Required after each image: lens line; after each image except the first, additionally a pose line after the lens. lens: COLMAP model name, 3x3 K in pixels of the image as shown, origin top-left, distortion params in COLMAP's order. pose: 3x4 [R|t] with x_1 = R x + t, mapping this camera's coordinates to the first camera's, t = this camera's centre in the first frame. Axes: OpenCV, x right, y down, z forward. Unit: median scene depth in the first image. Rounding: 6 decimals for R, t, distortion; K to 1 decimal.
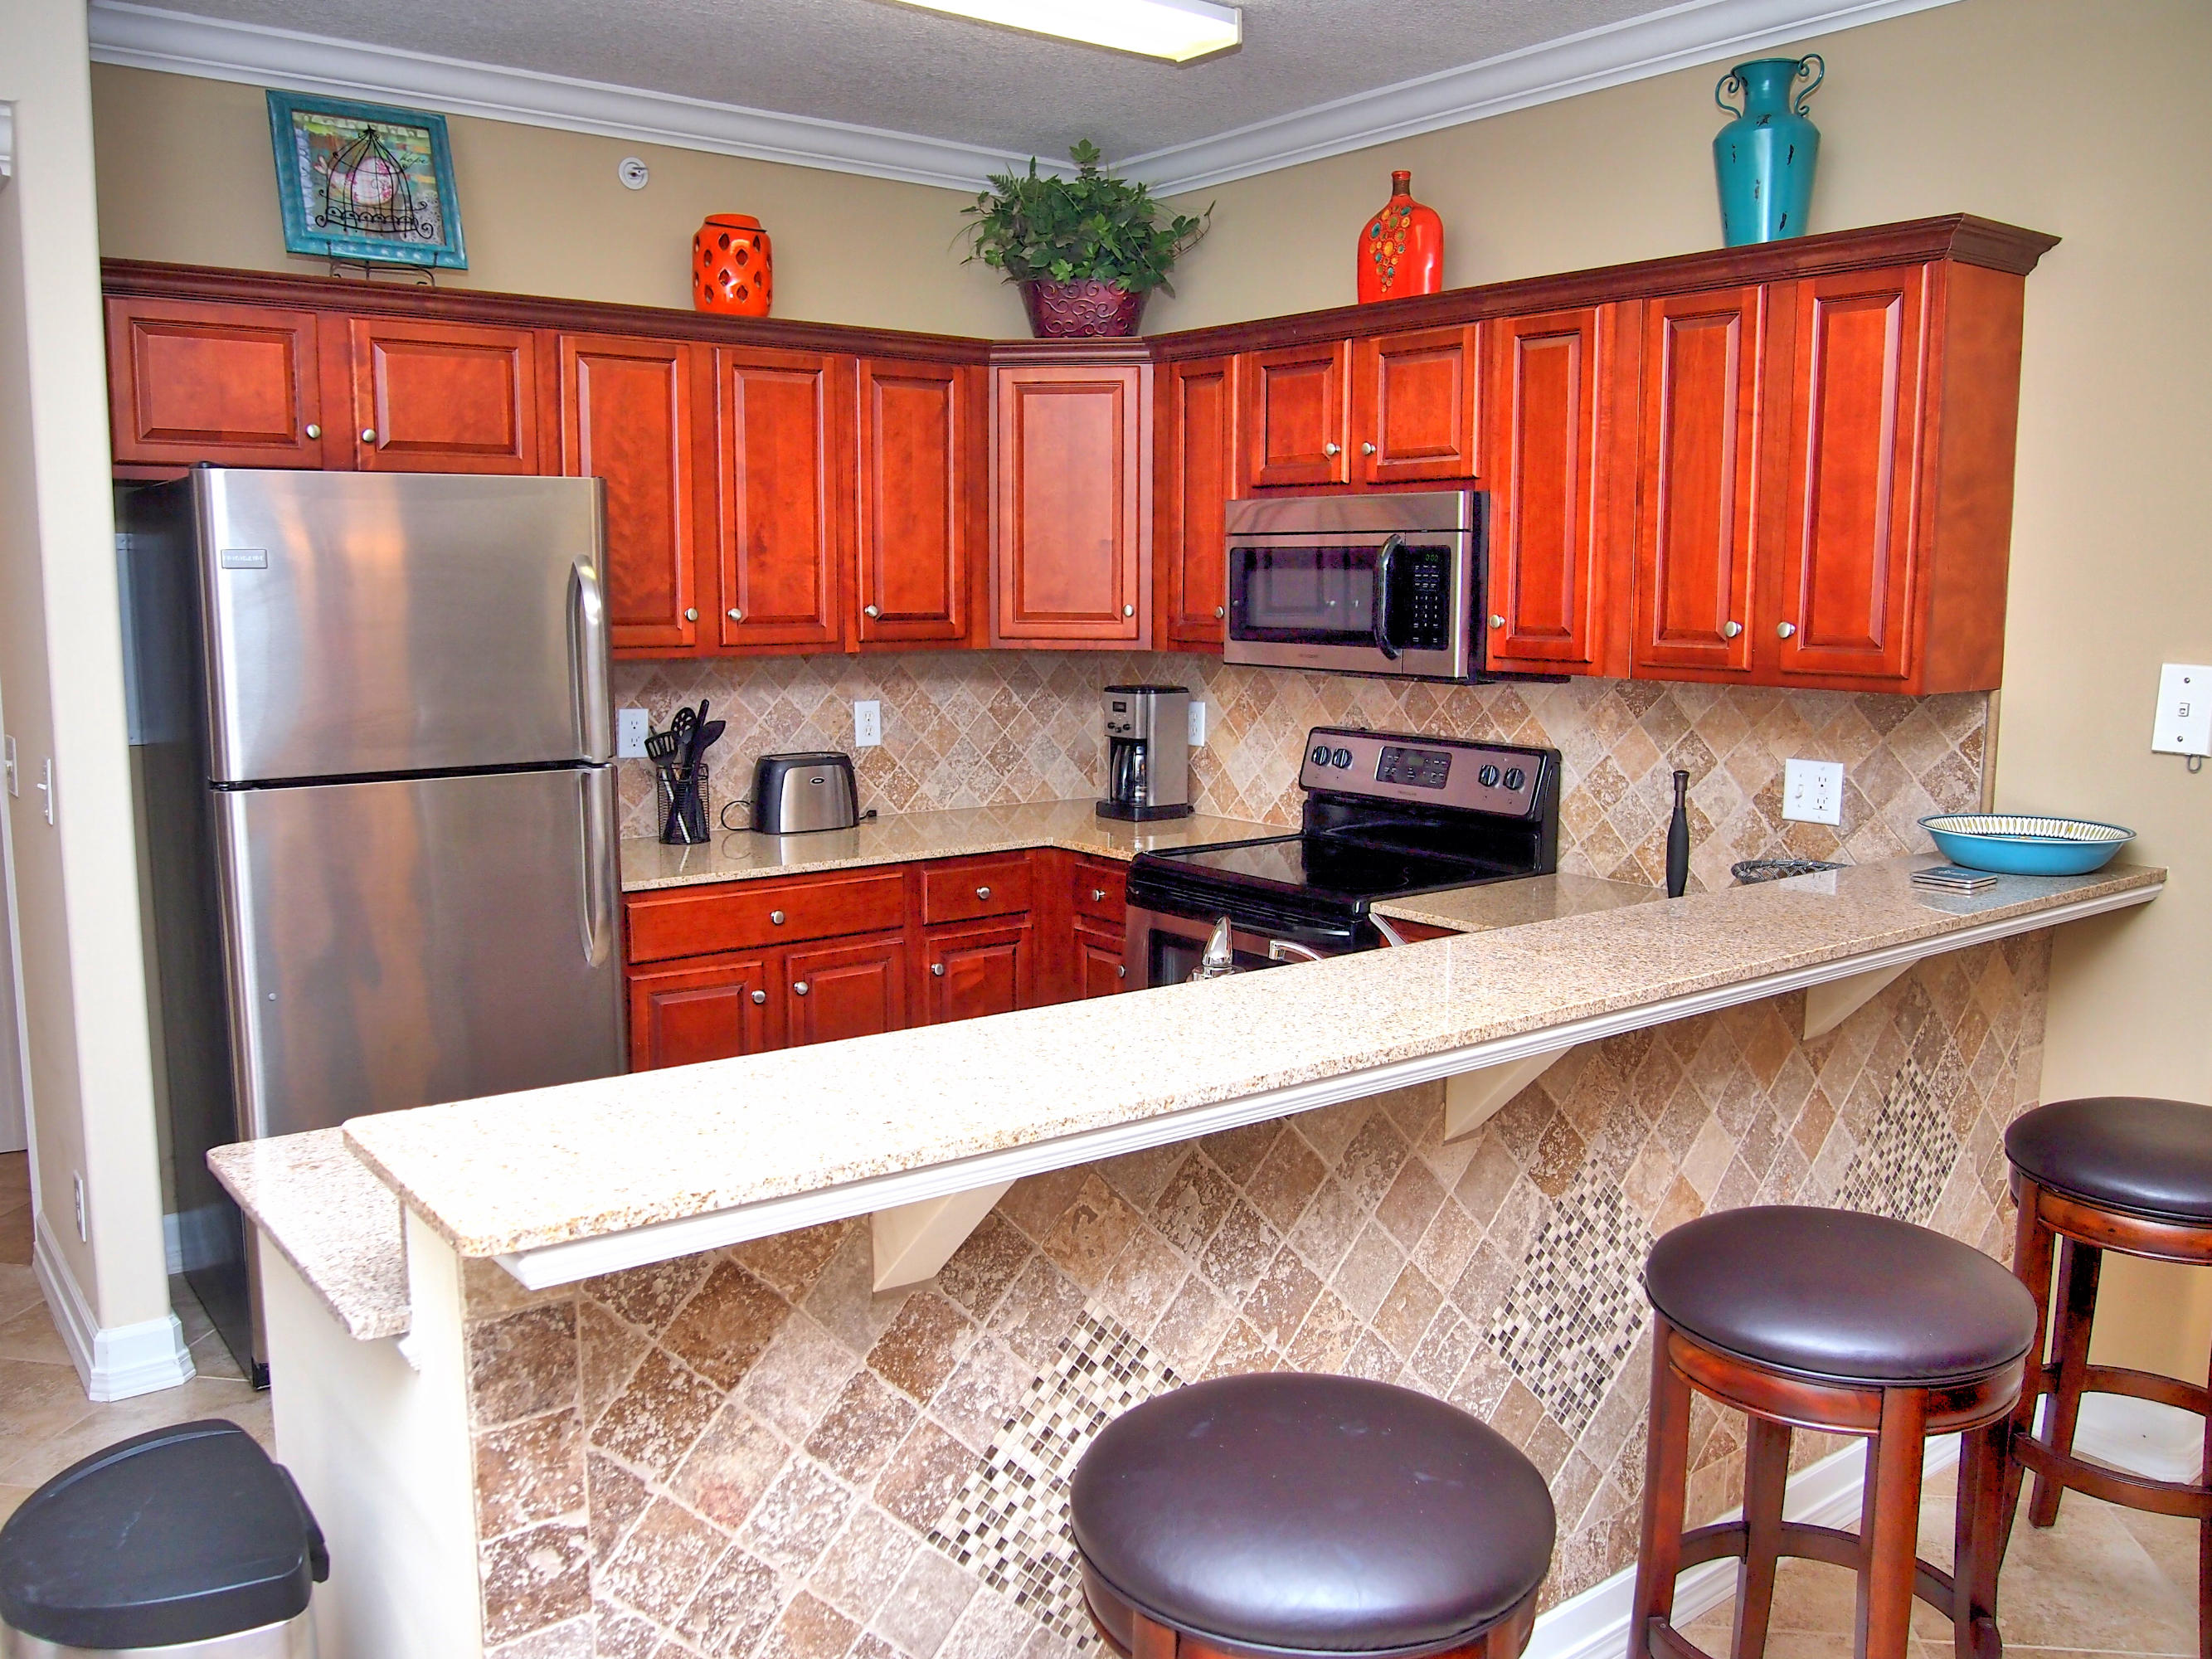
lens RADIAL K [[1798.1, 0, 1100.3], [0, 1798.1, 825.7], [0, 0, 1]] dist [-0.071899, 0.032092]
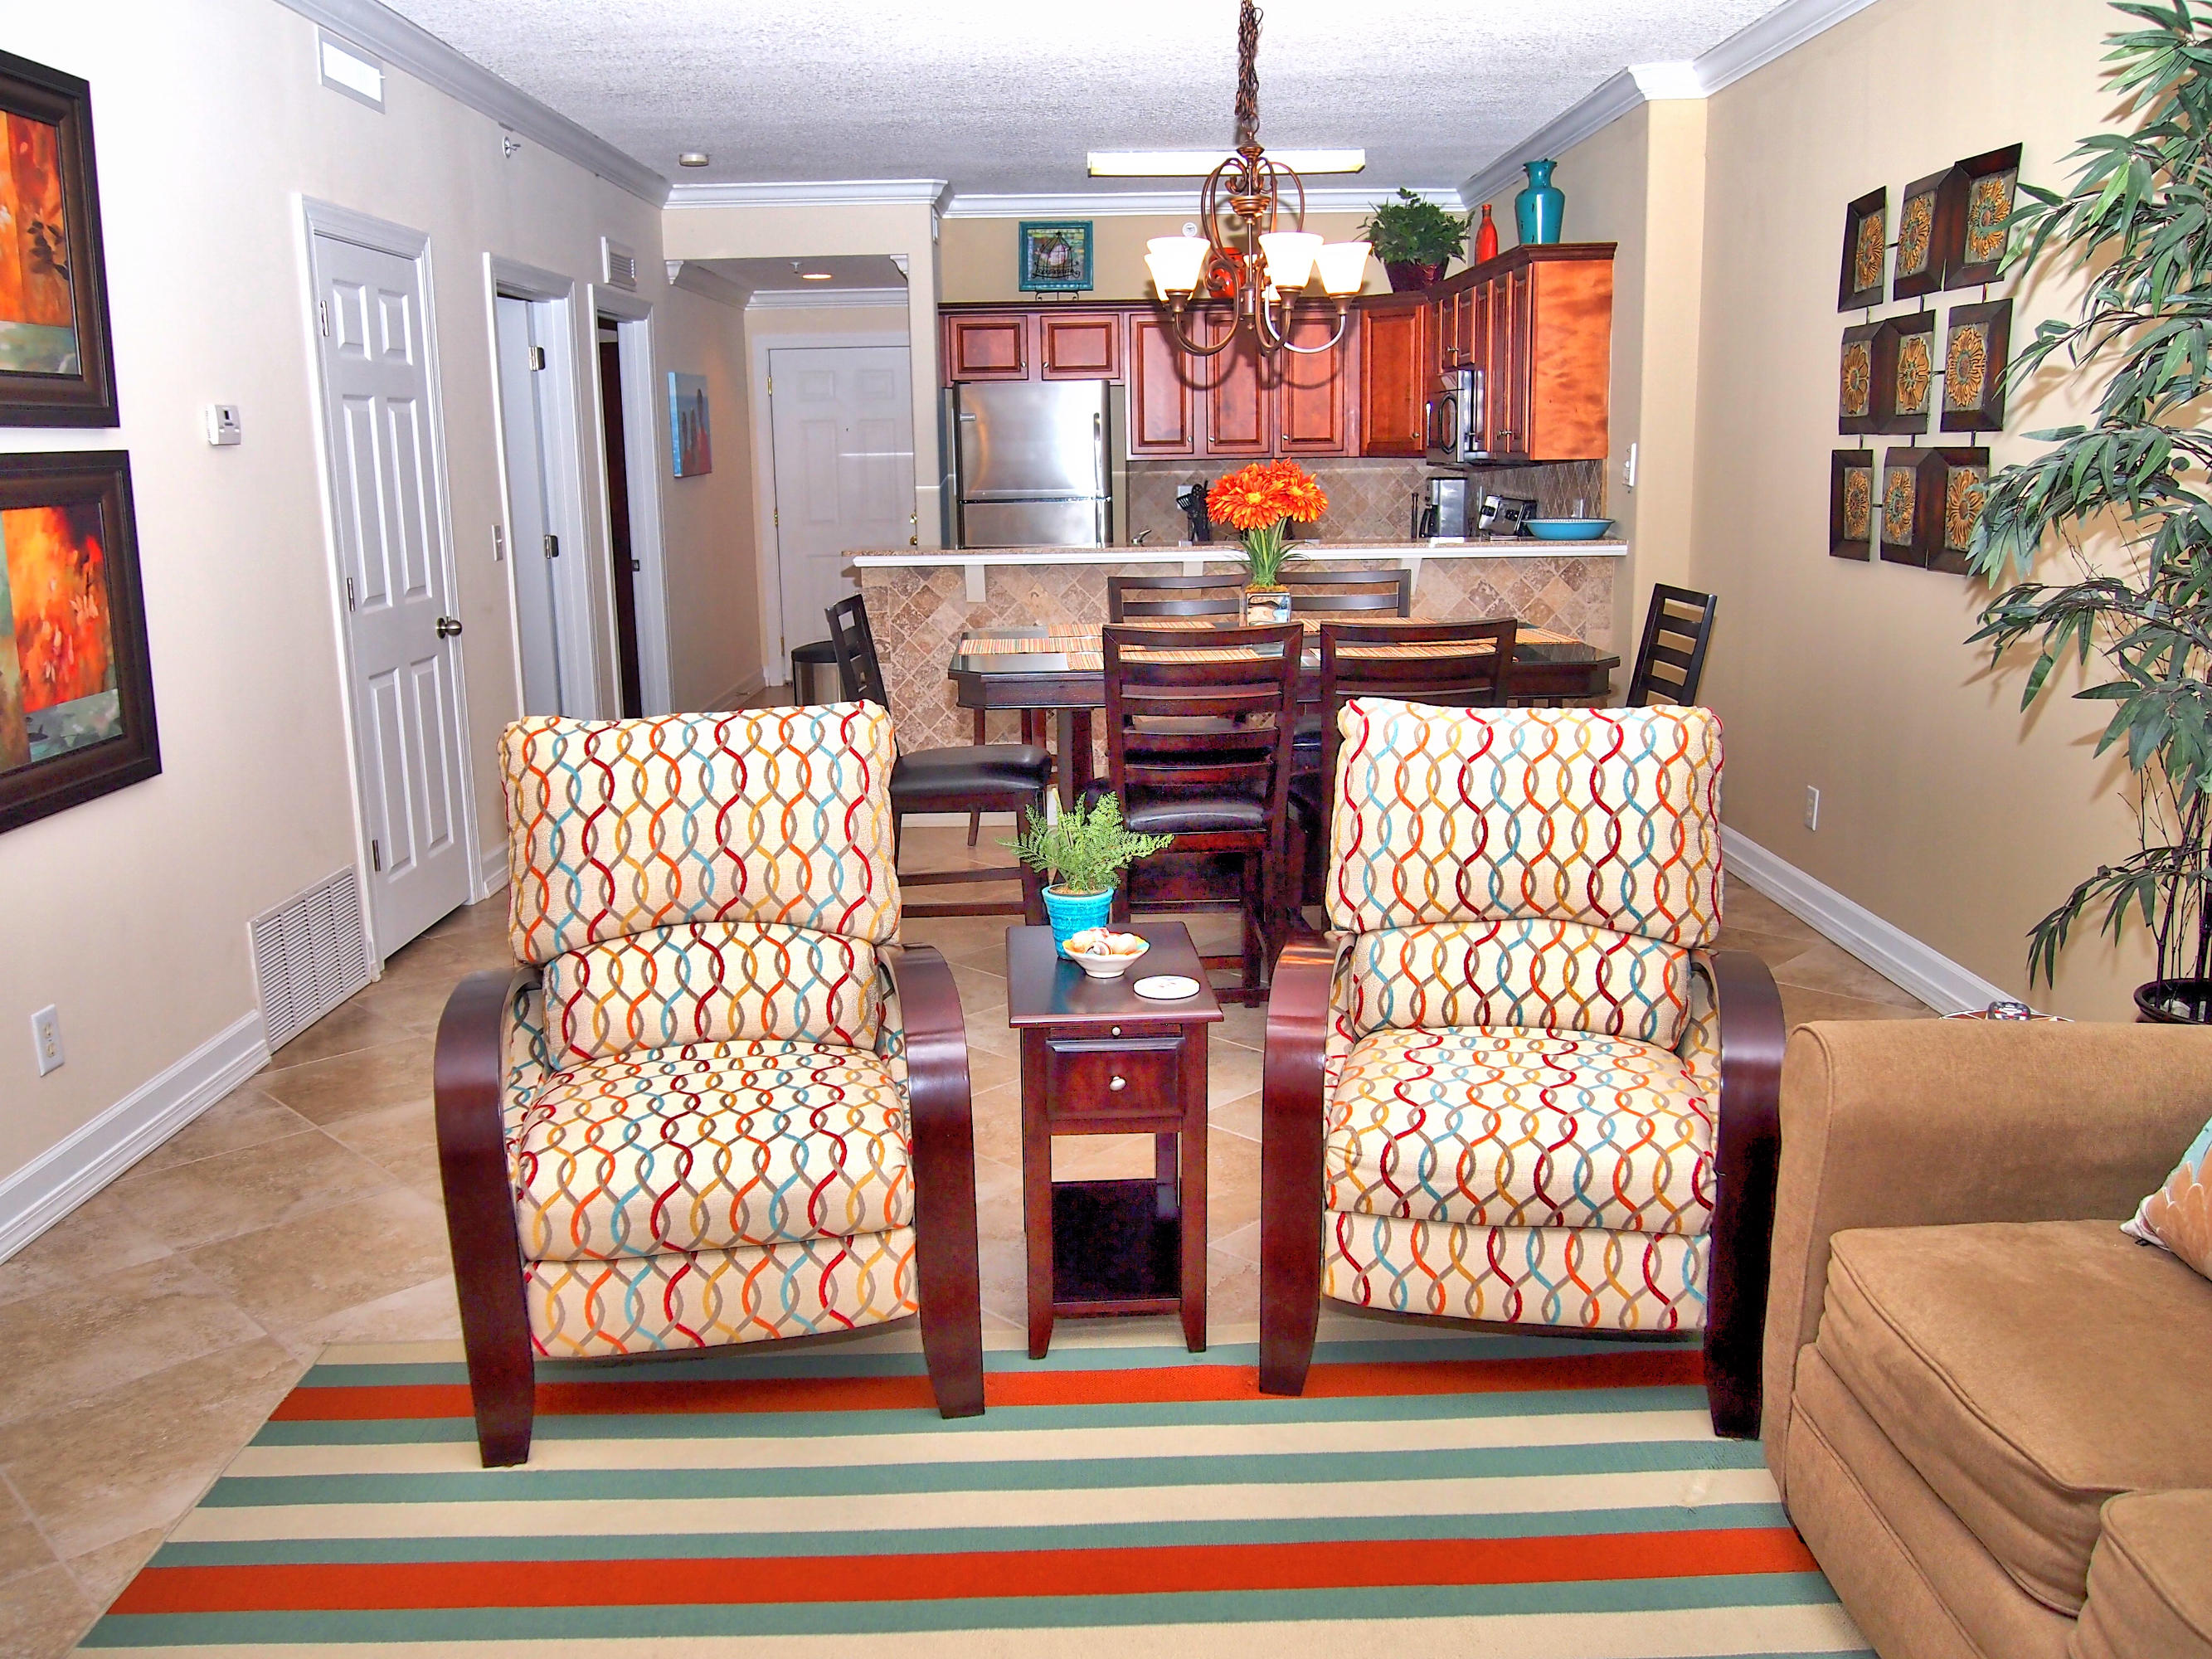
lens RADIAL K [[1798.1, 0, 1120.3], [0, 1798.1, 829.1], [0, 0, 1]] dist [-0.071899, 0.032092]
pose [[0.800024, 0.107637, -0.590234, 1.302887], [-0.060876, 0.993261, 0.098621, 0.179399], [0.596872, -0.042968, 0.801185, -1.021133]]
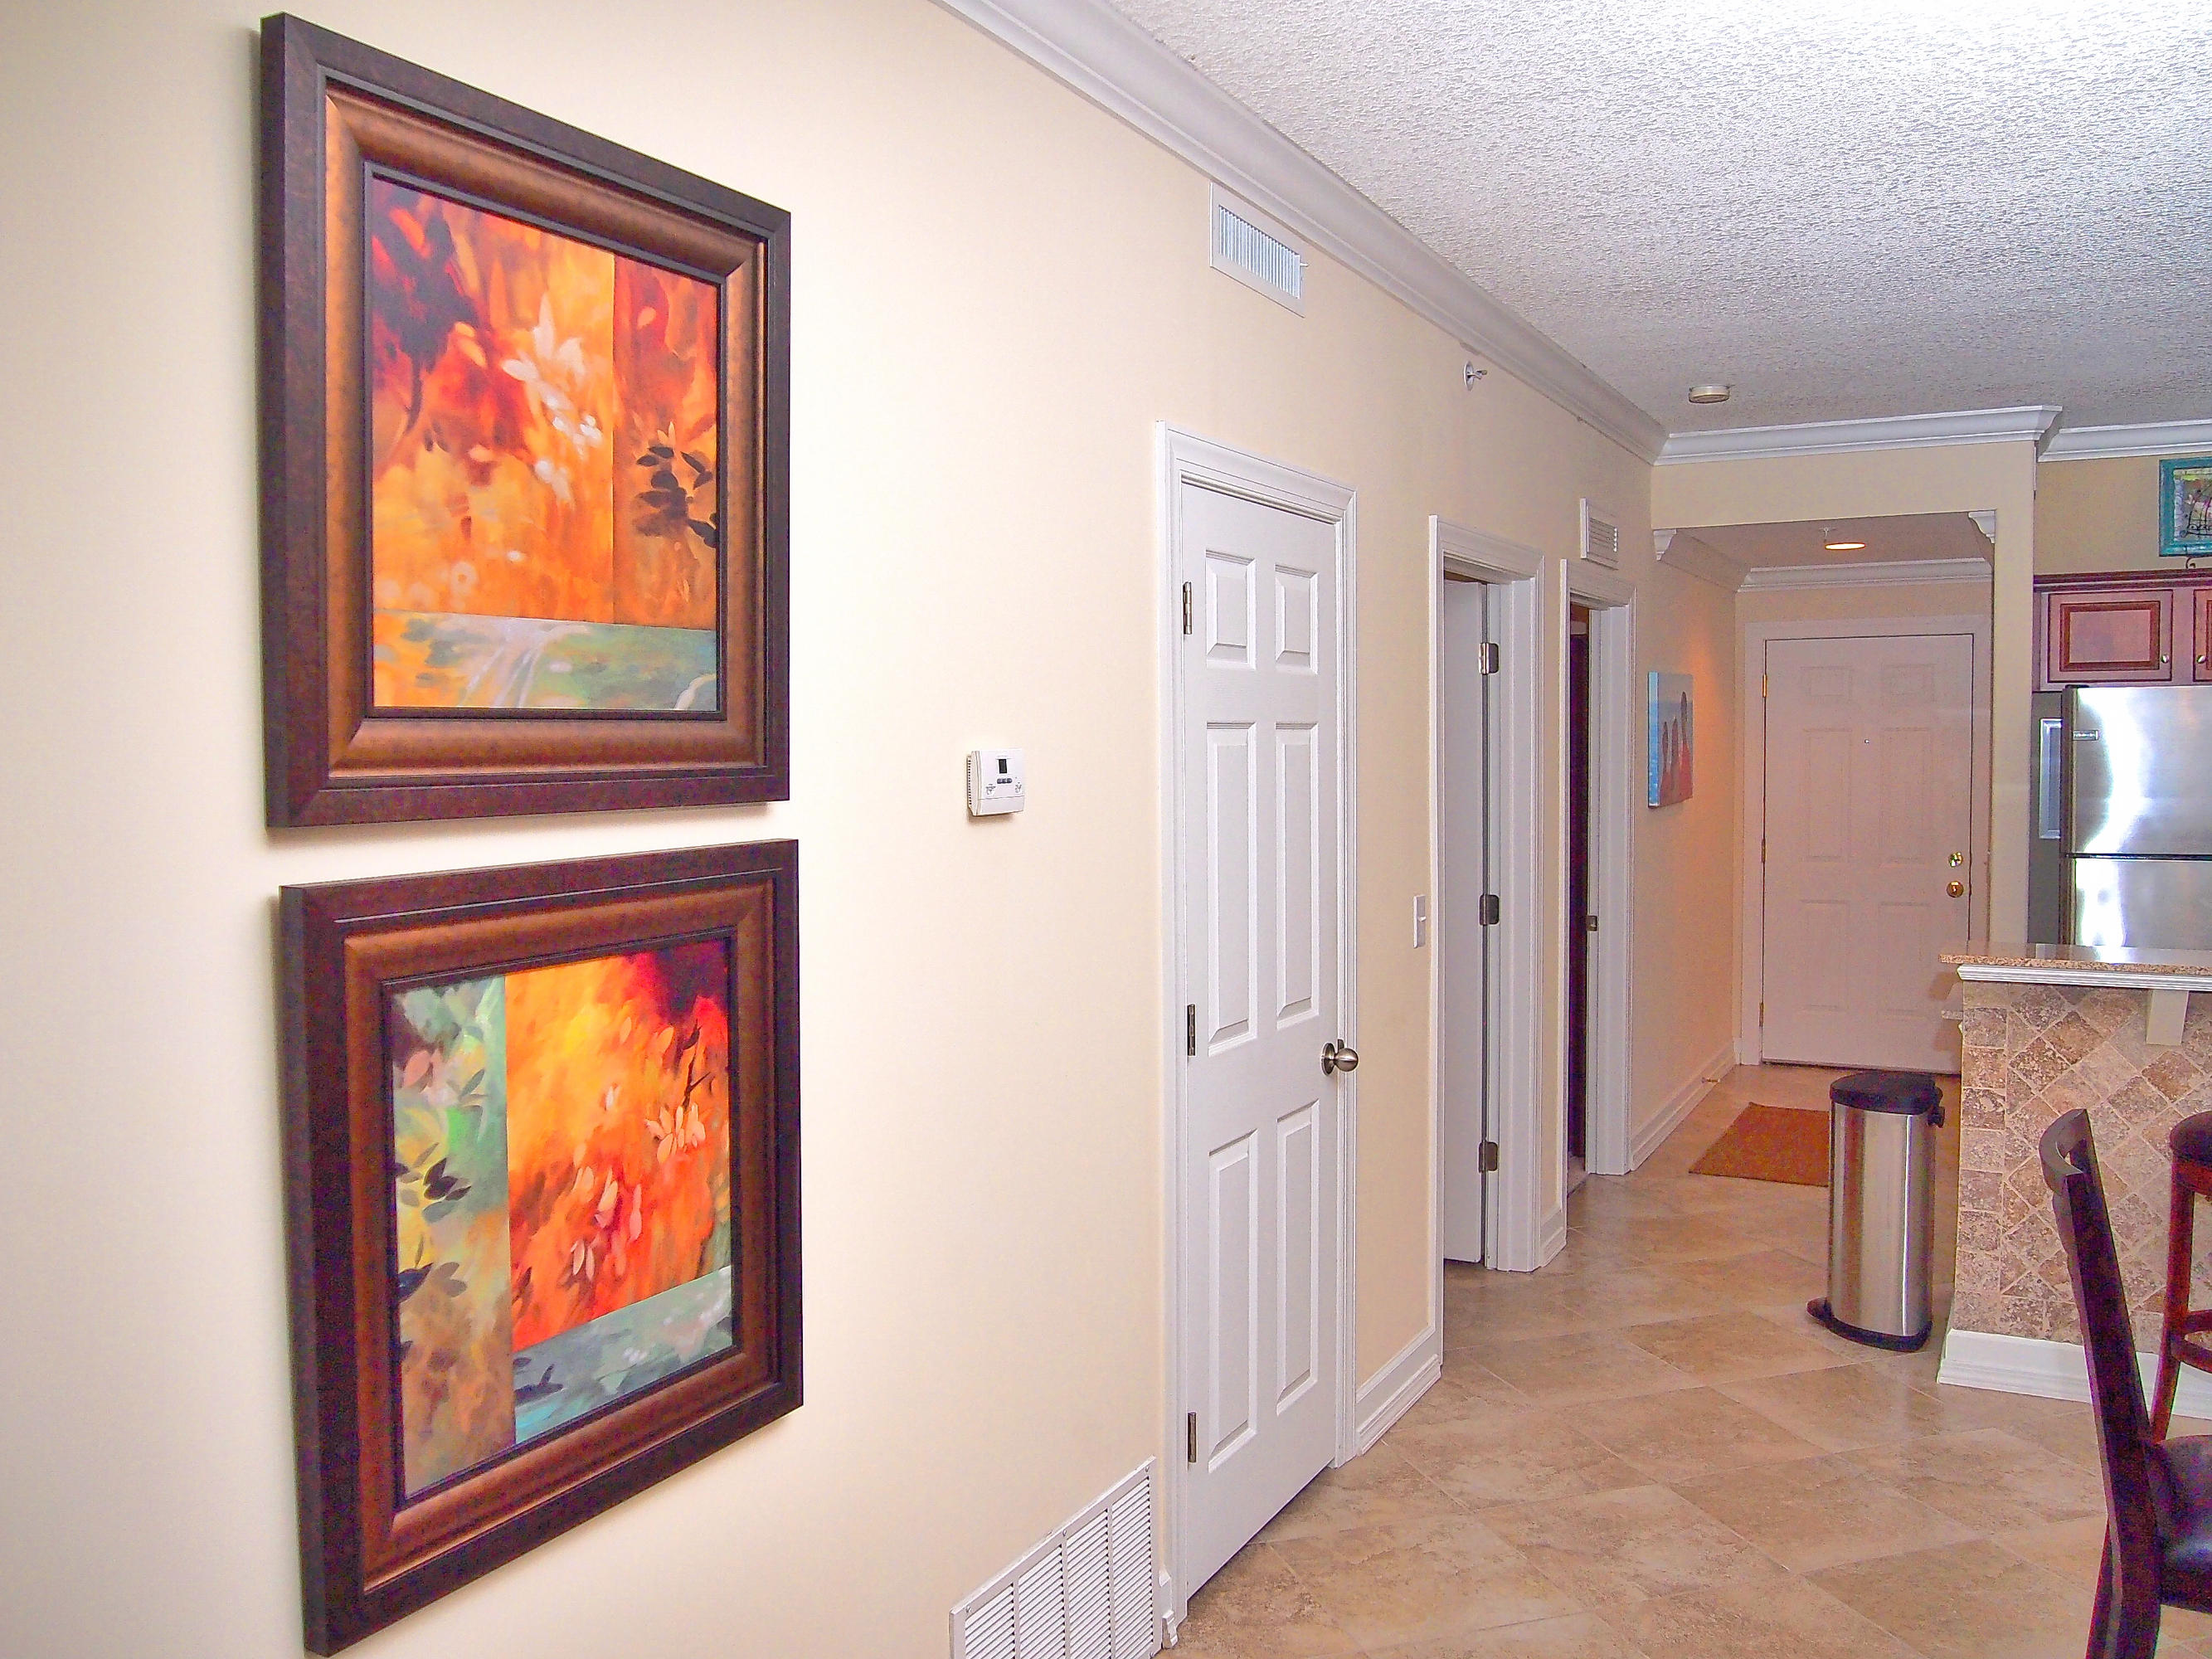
lens RADIAL K [[1798.1, 0, 1085.8], [0, 1798.1, 828.7], [0, 0, 1]] dist [-0.071899, 0.032092]
pose [[0.400926, 0.034745, -0.915452, 0.755386], [-0.111895, 0.993656, -0.011292, 0.082521], [0.909251, 0.106962, 0.402270, -0.664612]]
